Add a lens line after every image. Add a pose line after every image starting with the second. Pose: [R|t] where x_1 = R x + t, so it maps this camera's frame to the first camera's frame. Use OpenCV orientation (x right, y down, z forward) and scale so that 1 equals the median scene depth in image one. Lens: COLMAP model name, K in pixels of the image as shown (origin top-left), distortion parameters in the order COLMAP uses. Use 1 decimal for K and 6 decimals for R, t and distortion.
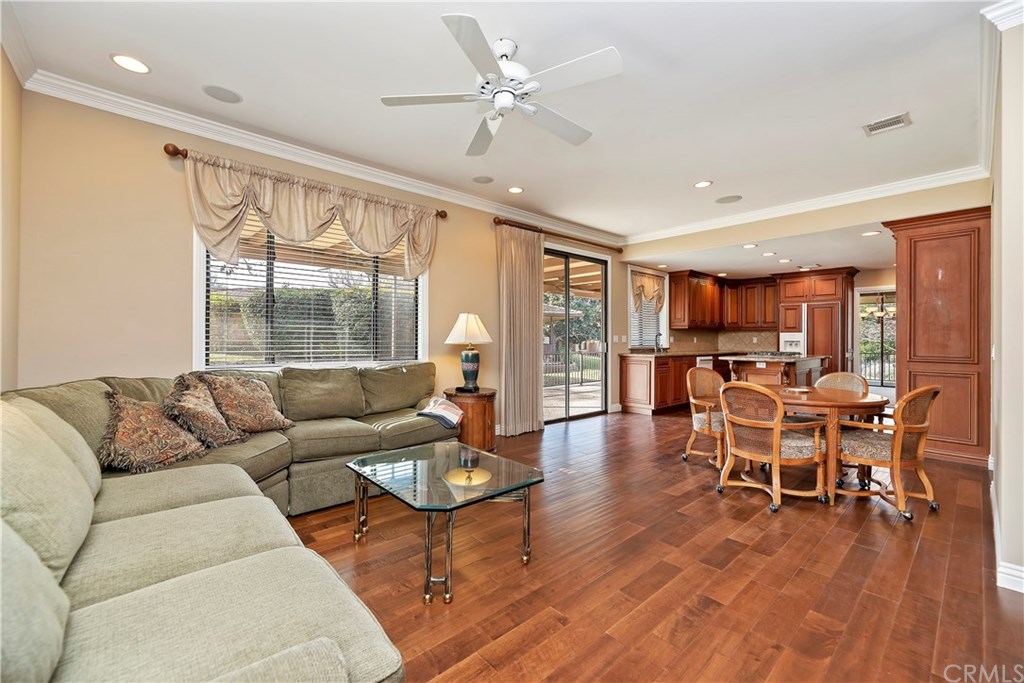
lens RADIAL K [[418.0, 0, 517.0], [0, 418.0, 337.6], [0, 0, 1]] dist [-0.002296, -0.000136]
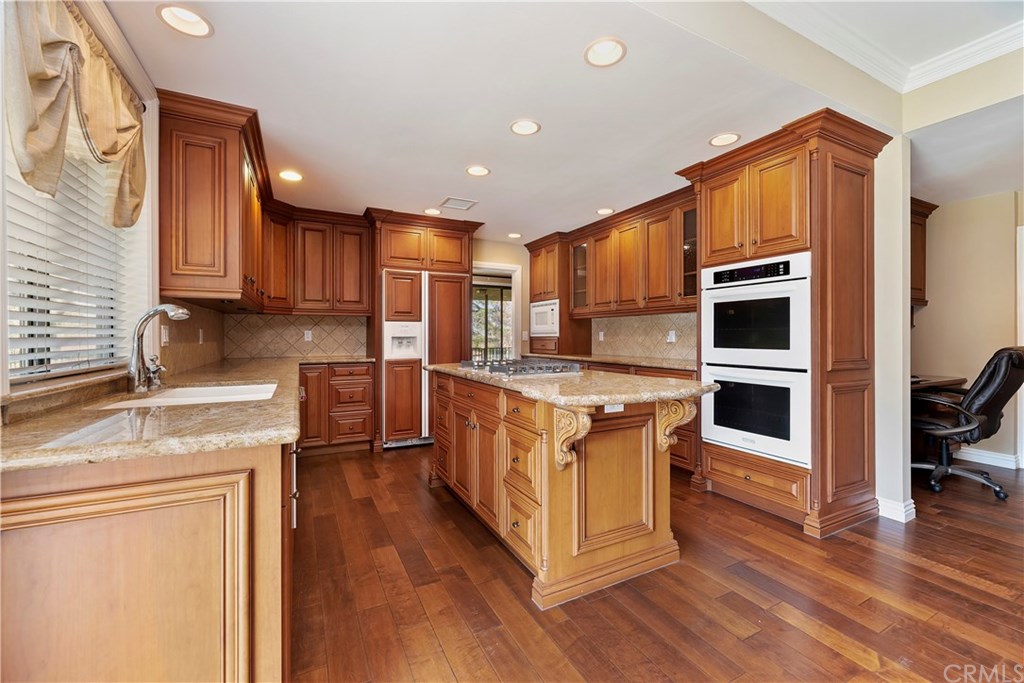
lens RADIAL K [[418.0, 0, 516.8], [0, 418.0, 336.7], [0, 0, 1]] dist [-0.002296, -0.000136]
pose [[0.252664, -0.008437, 0.967517, 0.171227], [-0.000694, 0.999960, 0.008901, 0.002995], [-0.967554, -0.002921, 0.252648, 0.779806]]
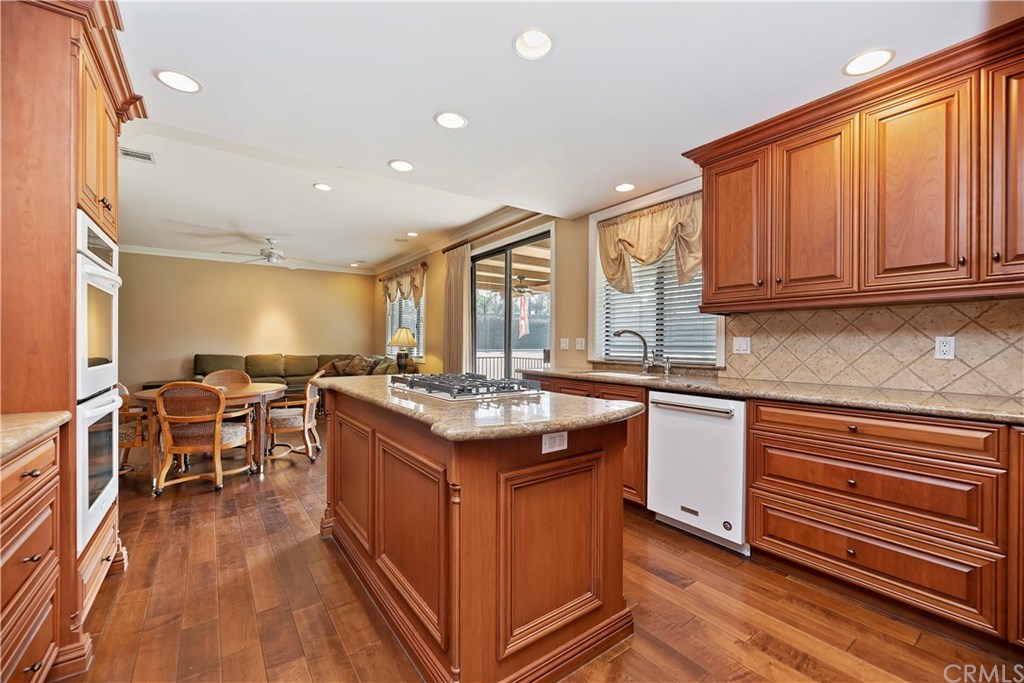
lens RADIAL K [[418.0, 0, 513.6], [0, 418.0, 344.5], [0, 0, 1]] dist [-0.002296, -0.000136]
pose [[-0.106886, -0.002588, -0.994268, 0.844410], [-0.002009, 0.999995, -0.002387, 0.005469], [0.994269, 0.001742, -0.106891, 0.950087]]
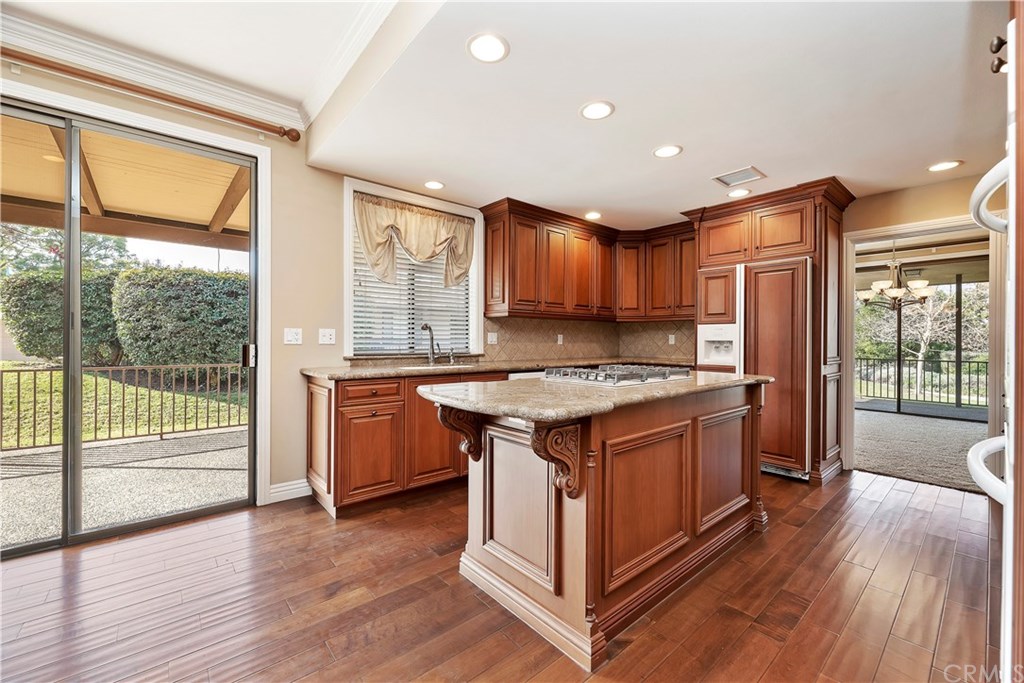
lens RADIAL K [[418.0, 0, 515.8], [0, 418.0, 338.7], [0, 0, 1]] dist [-0.002296, -0.000136]
pose [[0.999769, 0.000073, -0.021481, 0.463619], [-0.000060, 1.000000, 0.000621, 0.005275], [0.021481, -0.000620, 0.999769, 0.535262]]
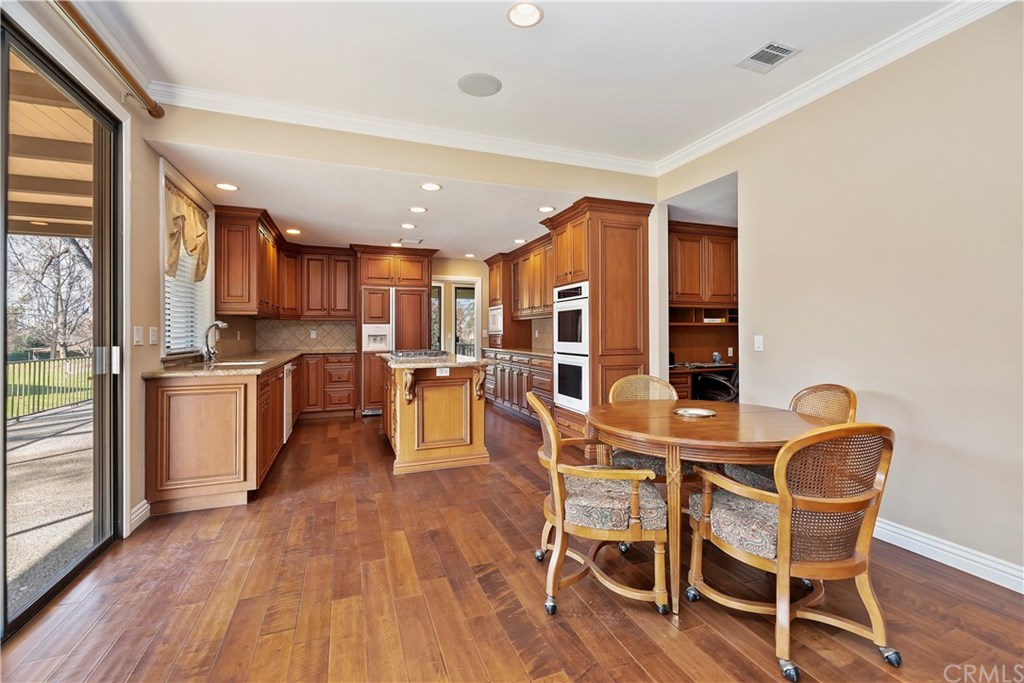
lens RADIAL K [[447.9, 0, 520.3], [0, 447.9, 326.4], [0, 0, 1]] dist [0.005643, 0.000075]
pose [[0.353999, 0.004735, 0.935234, -0.026194], [0.005304, 0.999961, -0.007070, -0.000727], [-0.935231, 0.007463, 0.353960, 0.501394]]
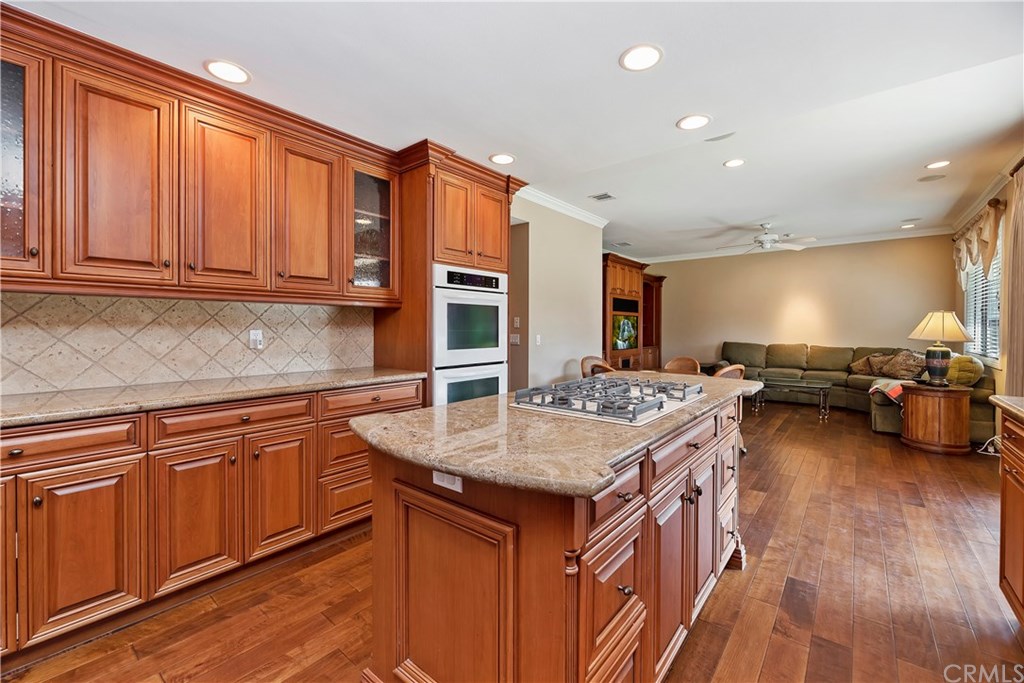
lens RADIAL K [[418.0, 0, 518.8], [0, 418.0, 329.0], [0, 0, 1]] dist [-0.002296, -0.000136]
pose [[-0.988242, -0.008241, -0.152674, 0.634588], [-0.008607, 0.999961, 0.001735, -0.003858], [0.152654, 0.003029, -0.988275, 1.110996]]
